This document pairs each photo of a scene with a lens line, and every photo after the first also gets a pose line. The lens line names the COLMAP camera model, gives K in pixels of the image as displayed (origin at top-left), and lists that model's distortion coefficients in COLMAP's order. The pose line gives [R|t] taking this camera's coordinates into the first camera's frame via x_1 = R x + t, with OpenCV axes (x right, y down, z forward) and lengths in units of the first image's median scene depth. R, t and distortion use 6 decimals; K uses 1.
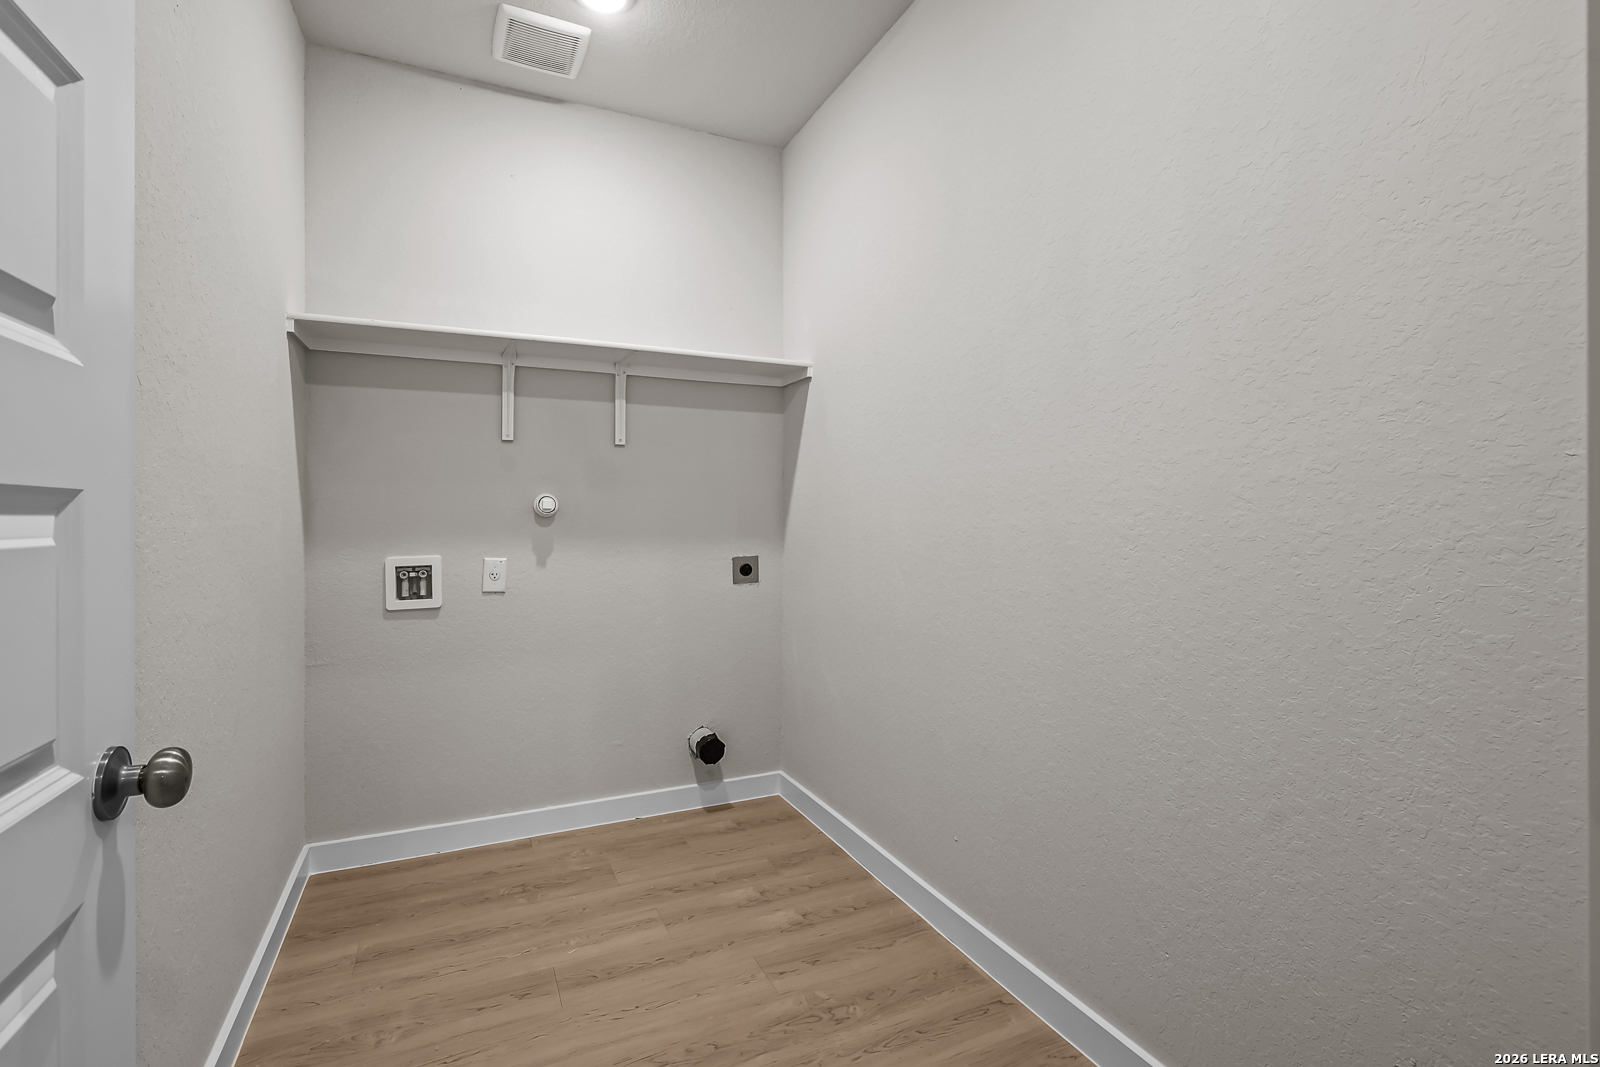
lens RADIAL K [[749.1, 0, 796.7], [0, 749.1, 511.7], [0, 0, 1]] dist [0.000218, 0.000264]
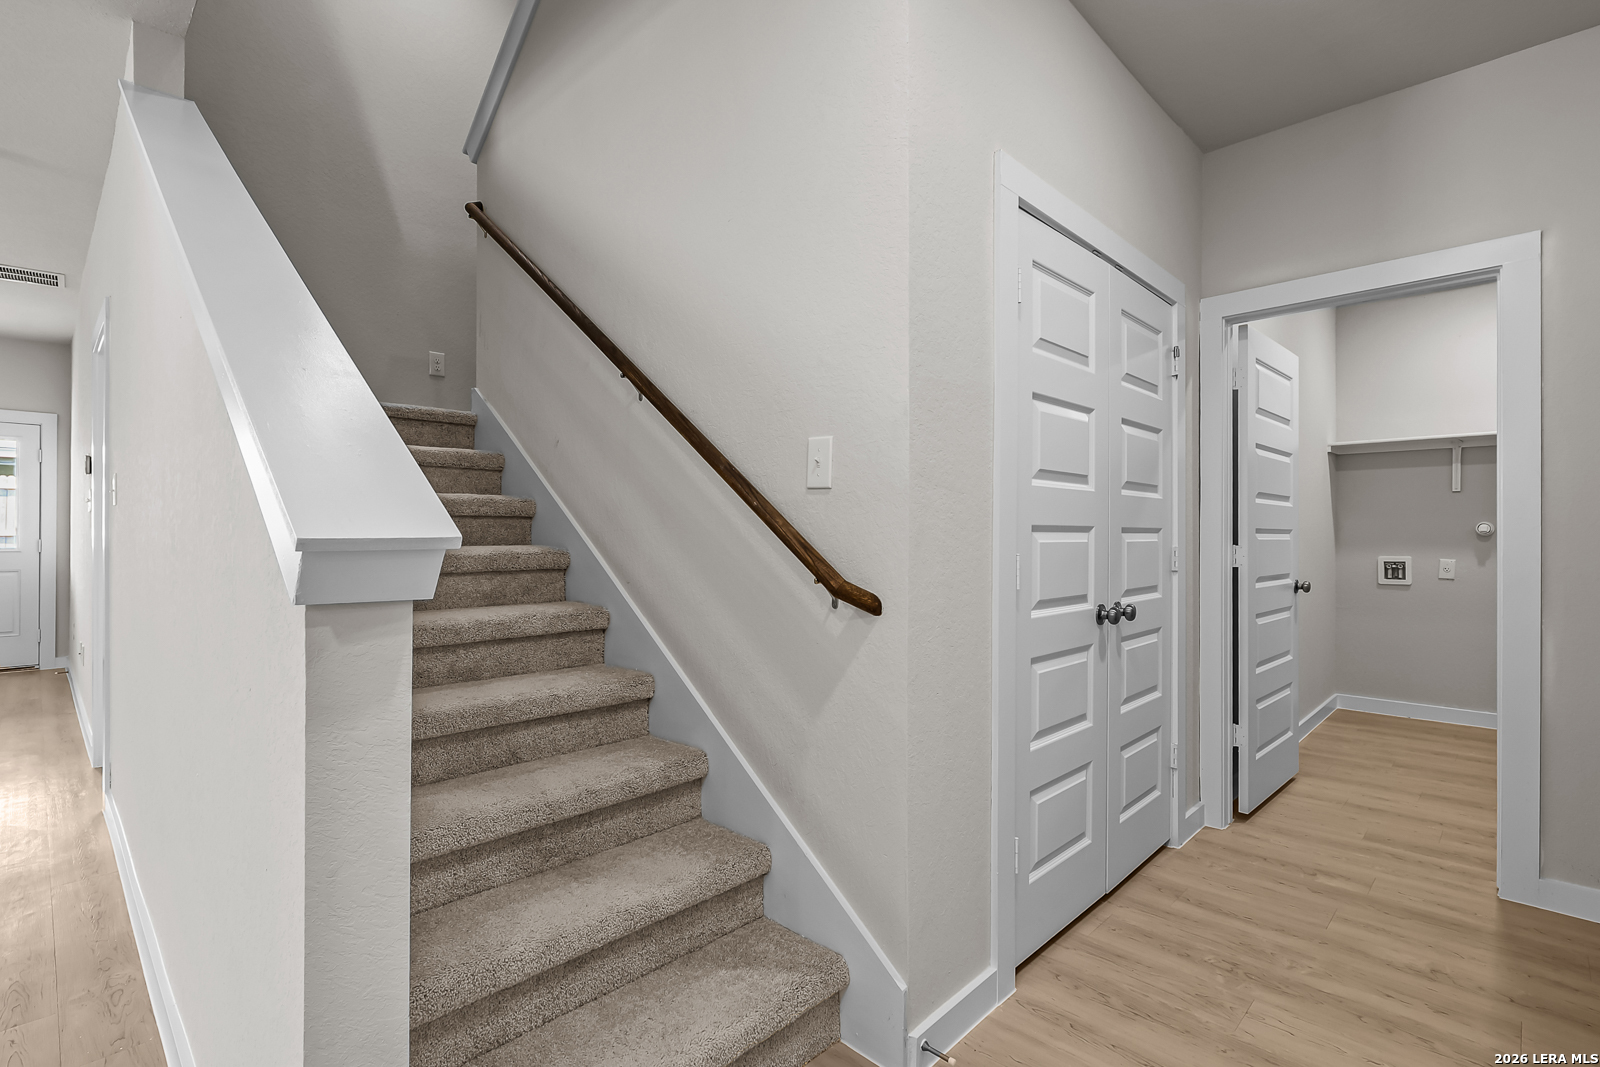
lens RADIAL K [[743.7, 0, 798.2], [0, 743.7, 539.1], [0, 0, 1]] dist [-0.003930, 0.000031]
pose [[0.354628, 0.004861, -0.934995, 0.716312], [0.002608, 0.999977, 0.006188, -0.000356], [0.935004, -0.004633, 0.354607, -1.088076]]
